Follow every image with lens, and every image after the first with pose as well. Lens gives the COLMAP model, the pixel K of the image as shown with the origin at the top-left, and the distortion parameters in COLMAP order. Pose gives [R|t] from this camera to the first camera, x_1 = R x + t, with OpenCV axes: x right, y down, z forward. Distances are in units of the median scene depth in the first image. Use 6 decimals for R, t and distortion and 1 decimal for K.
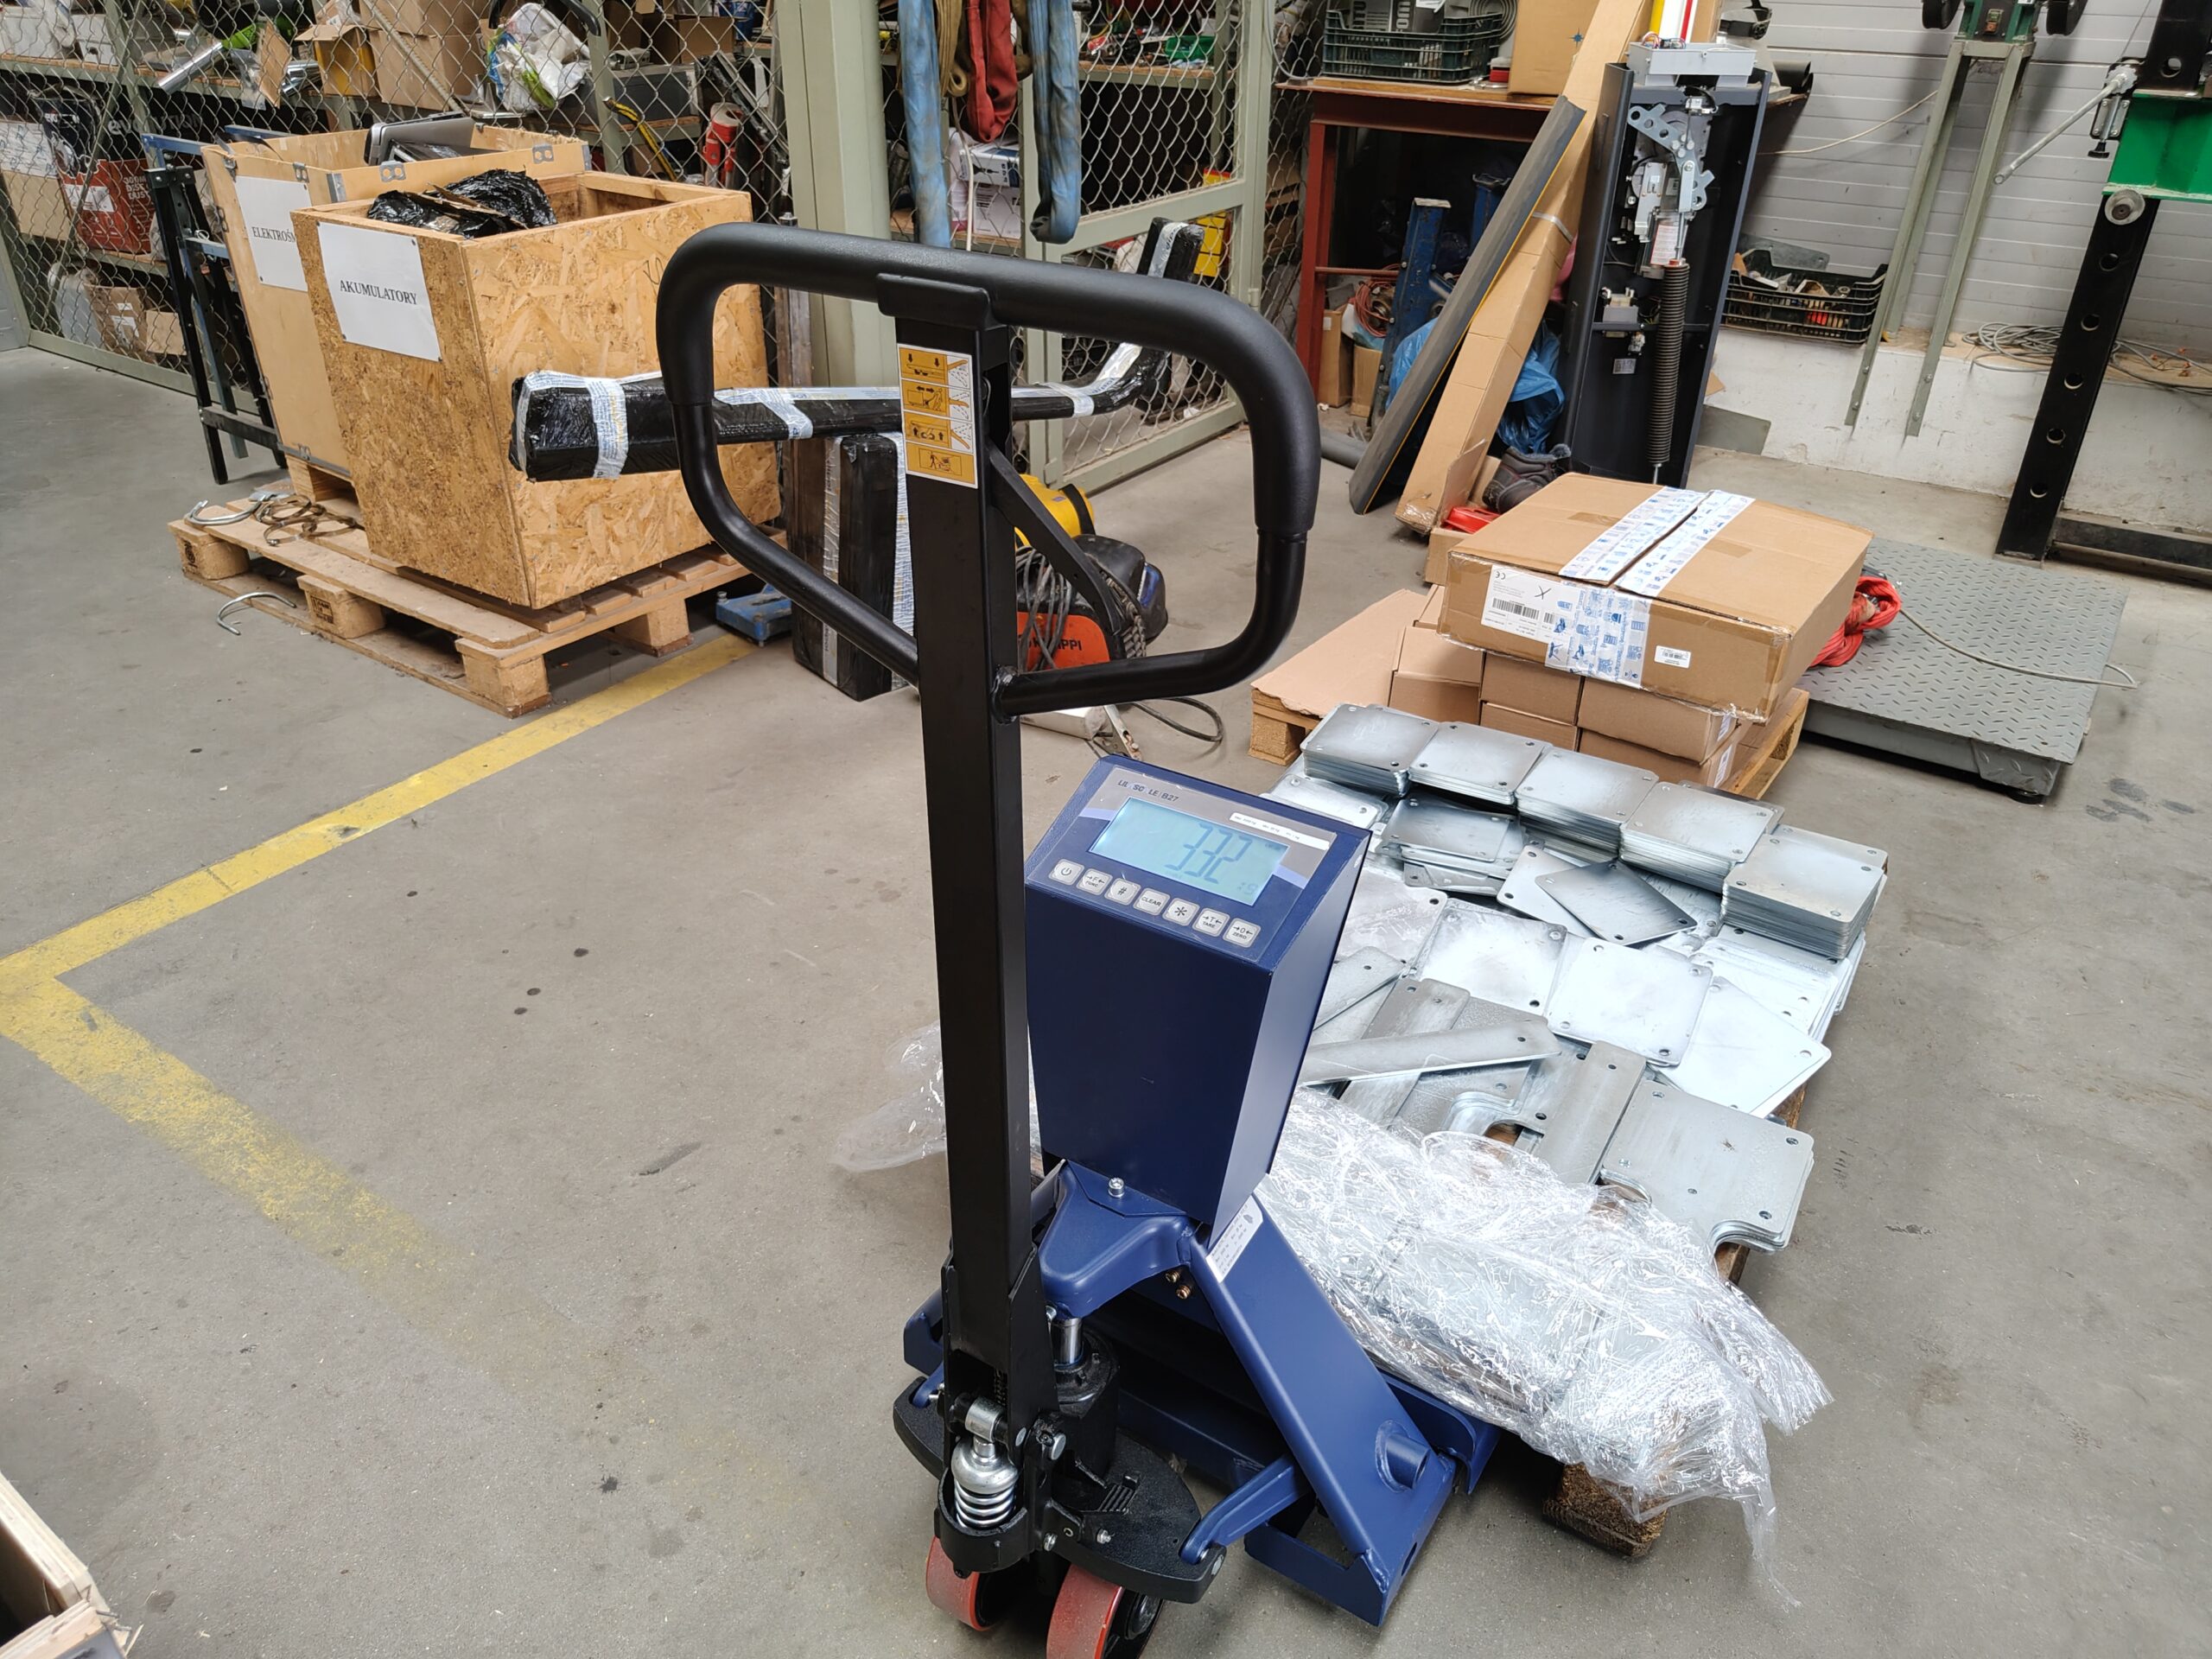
lens RADIAL K [[1570.0, 0, 1085.0], [0, 1570.0, 838.9], [0, 0, 1]] dist [0.004526, -0.003971]
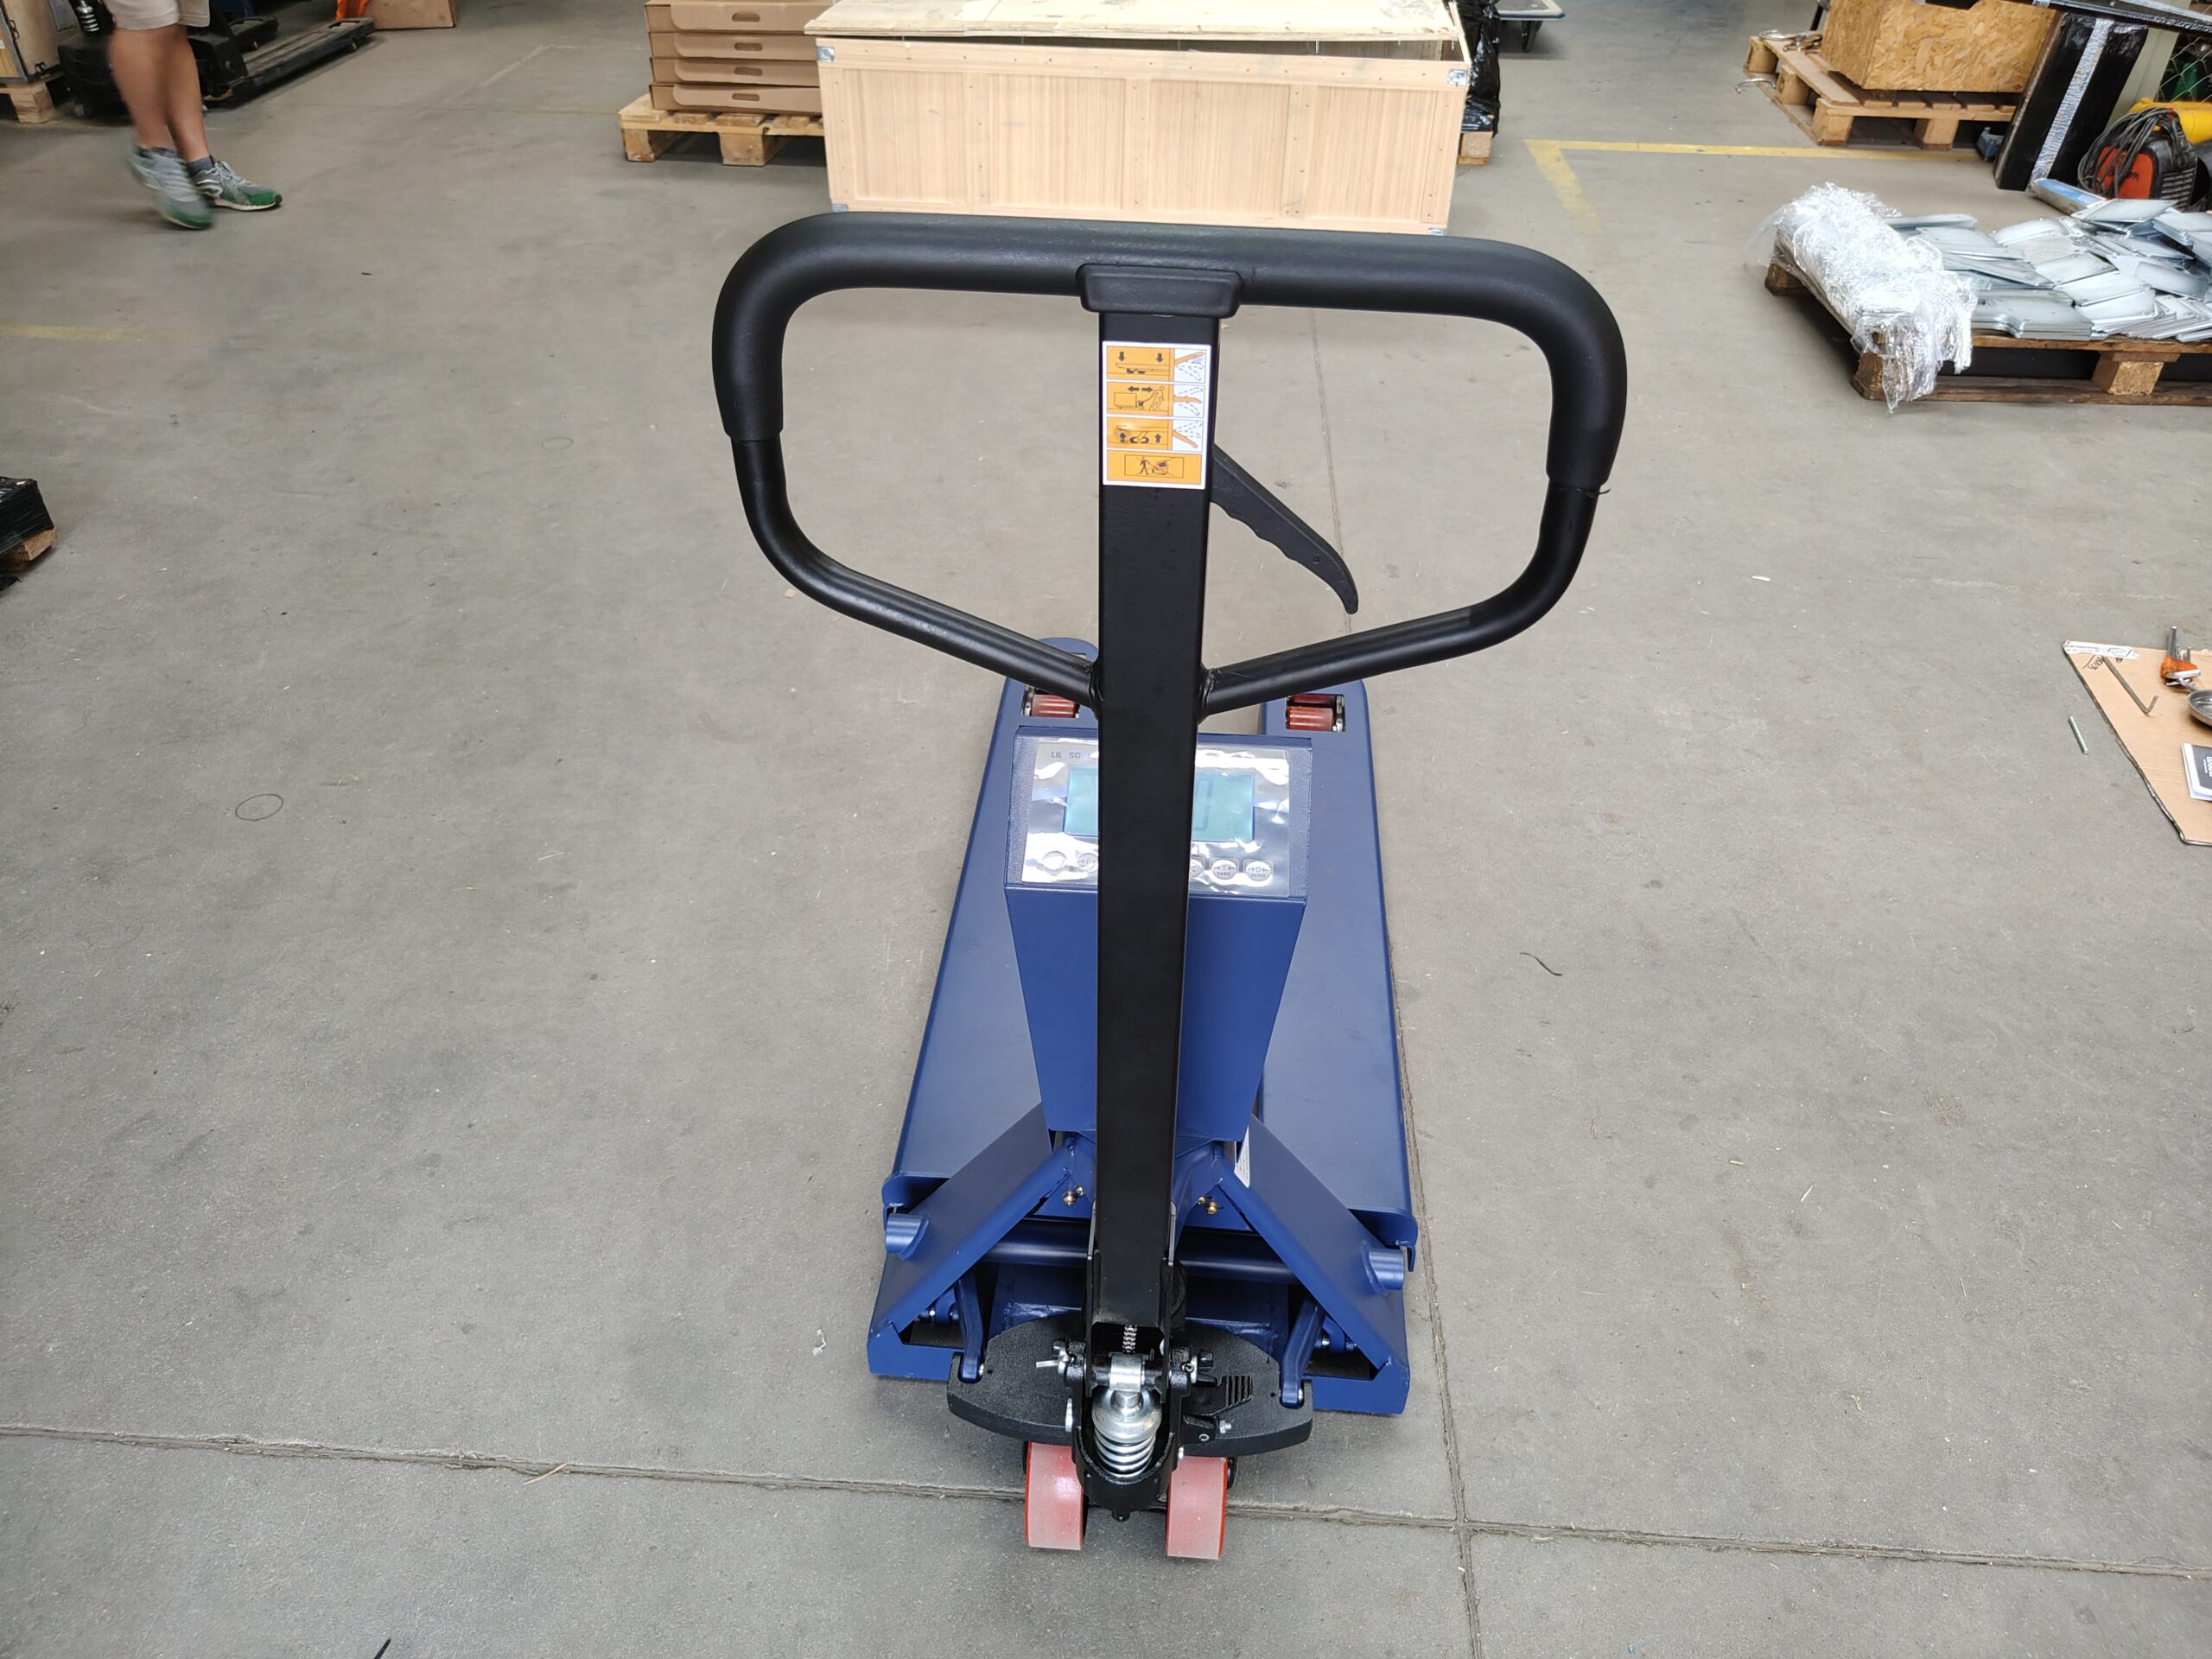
lens RADIAL K [[1570.0, 0, 1126.6], [0, 1570.0, 846.0], [0, 0, 1]] dist [0.004526, -0.003971]
pose [[0.513437, 0.523097, -0.680258, 0.811780], [-0.448196, 0.839476, 0.307246, 0.369206], [0.731780, 0.147137, 0.665468, -0.627760]]
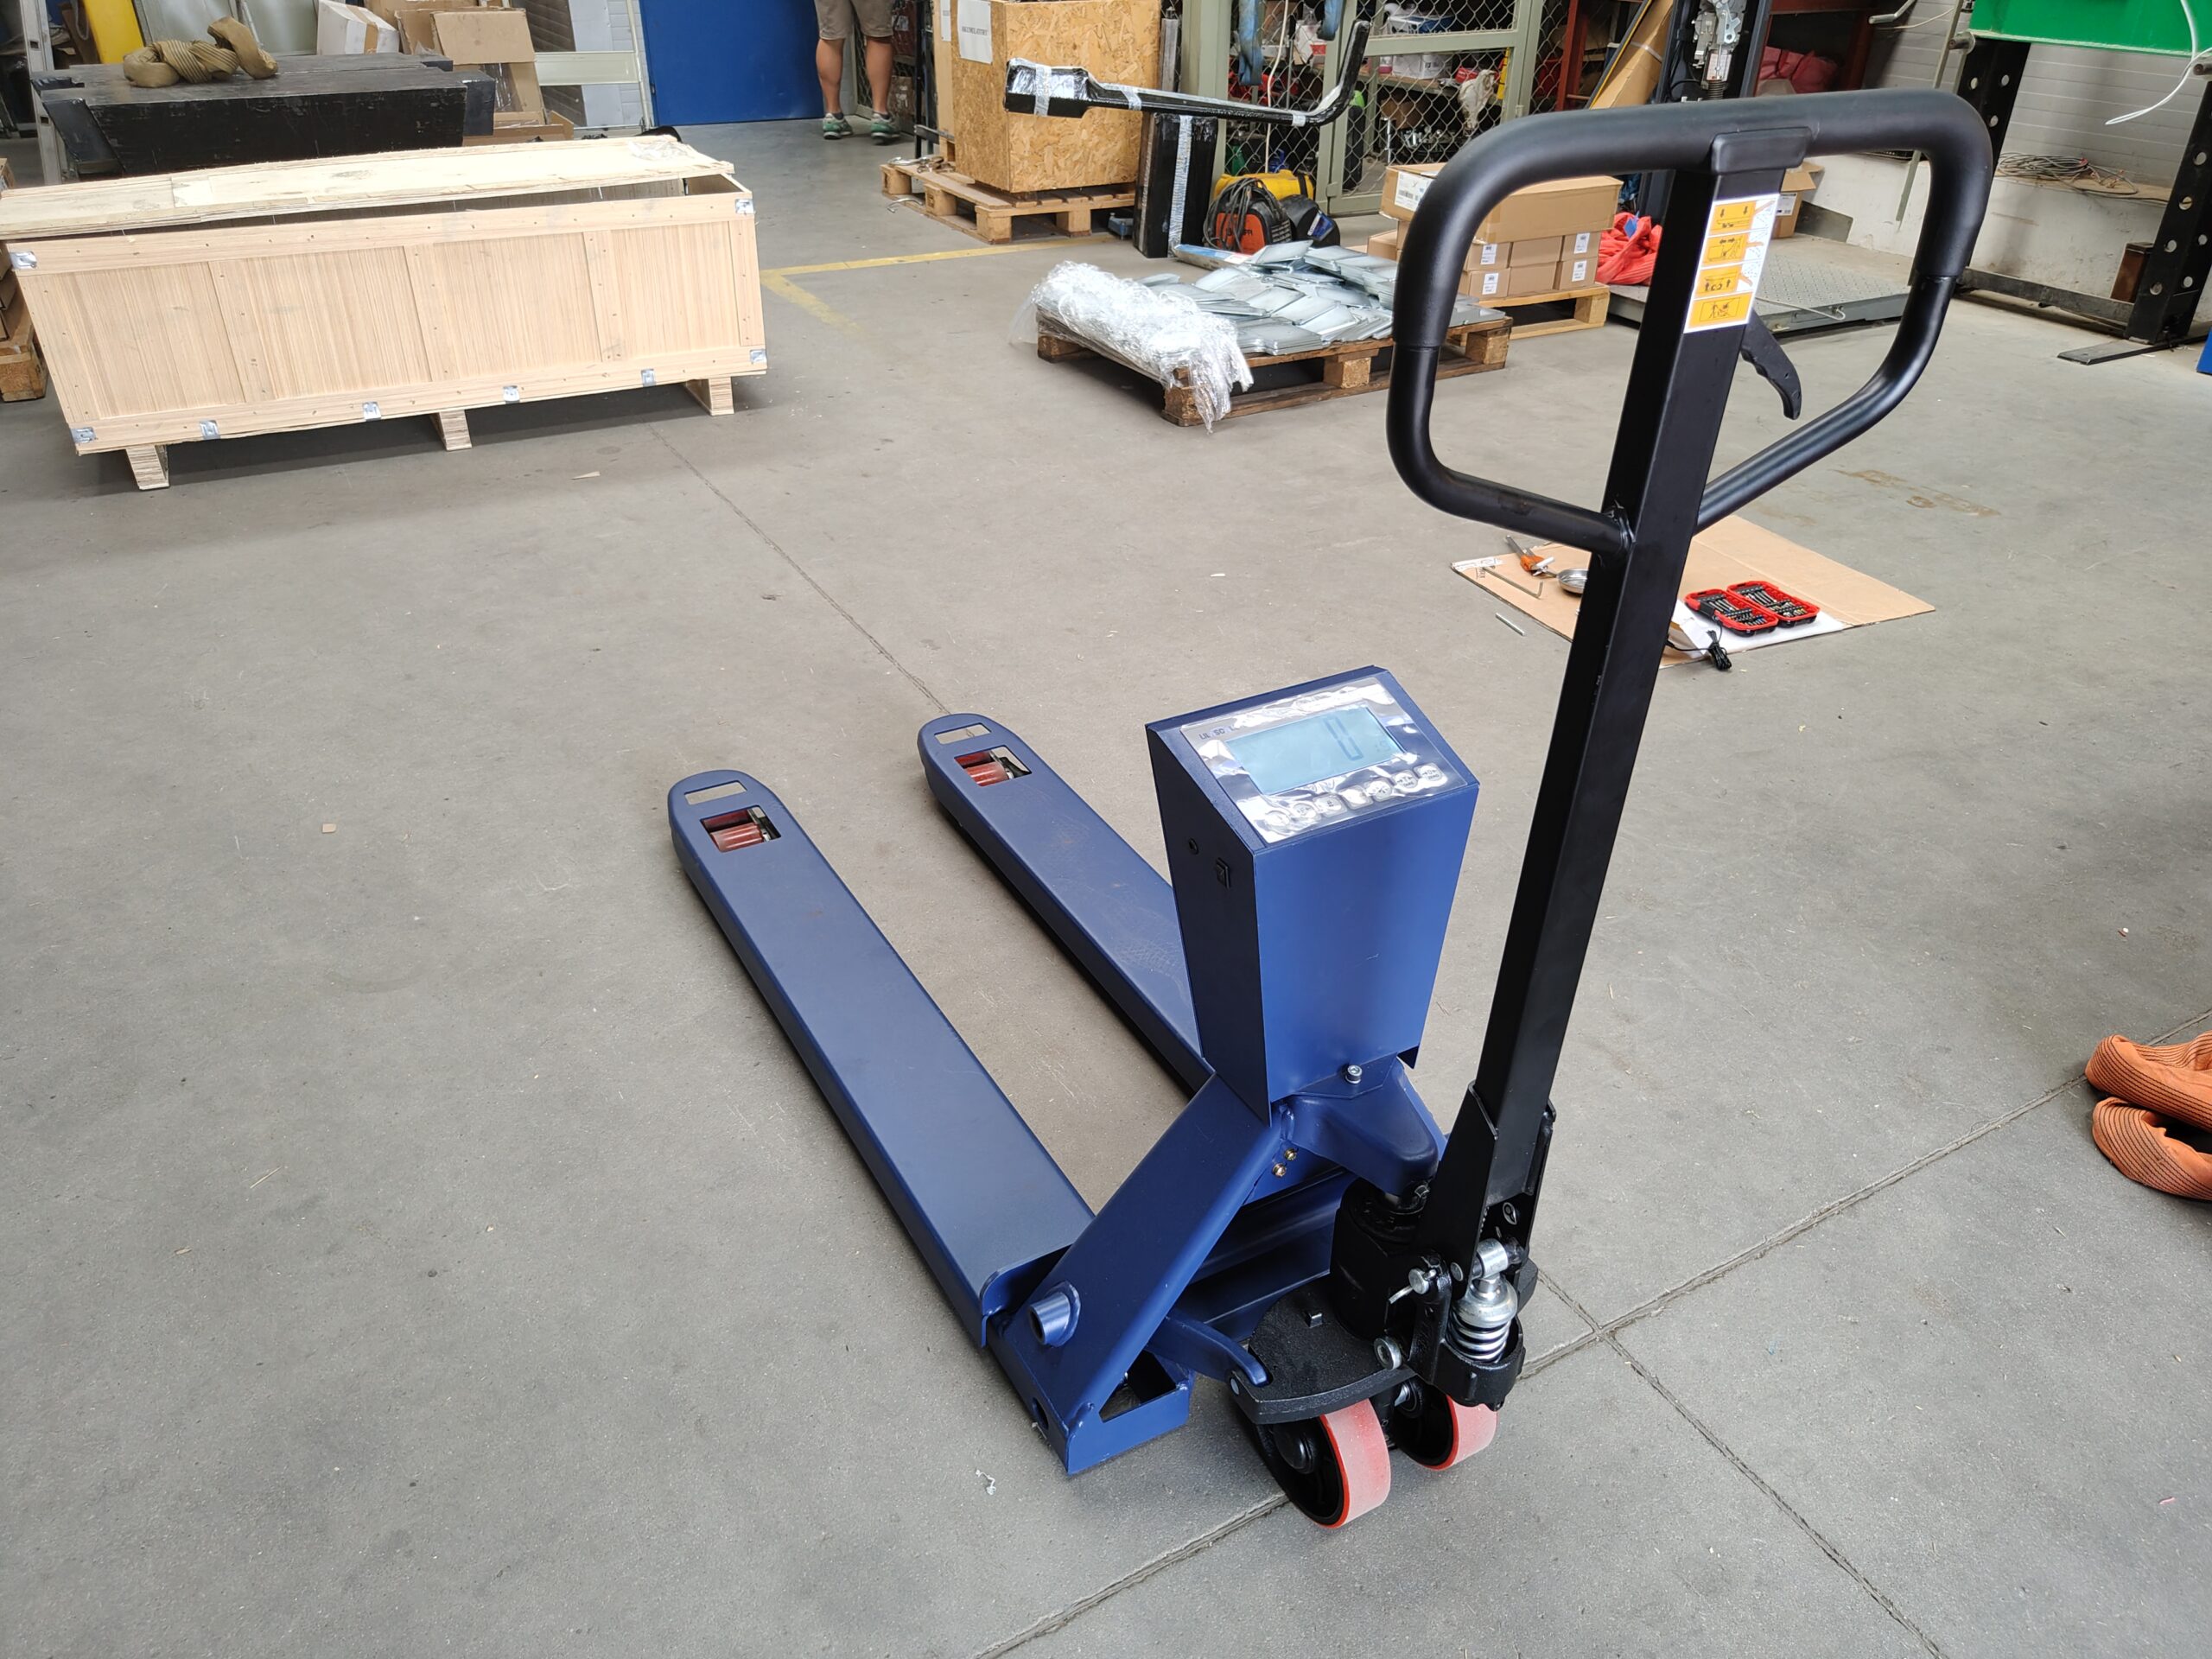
lens RADIAL K [[1570.0, 0, 1123.6], [0, 1570.0, 843.8], [0, 0, 1]] dist [0.004526, -0.003971]
pose [[0.900248, 0.231866, -0.368498, 0.670403], [-0.226072, 0.972293, 0.059485, 0.478292], [0.372081, 0.029756, 0.927723, -0.756393]]
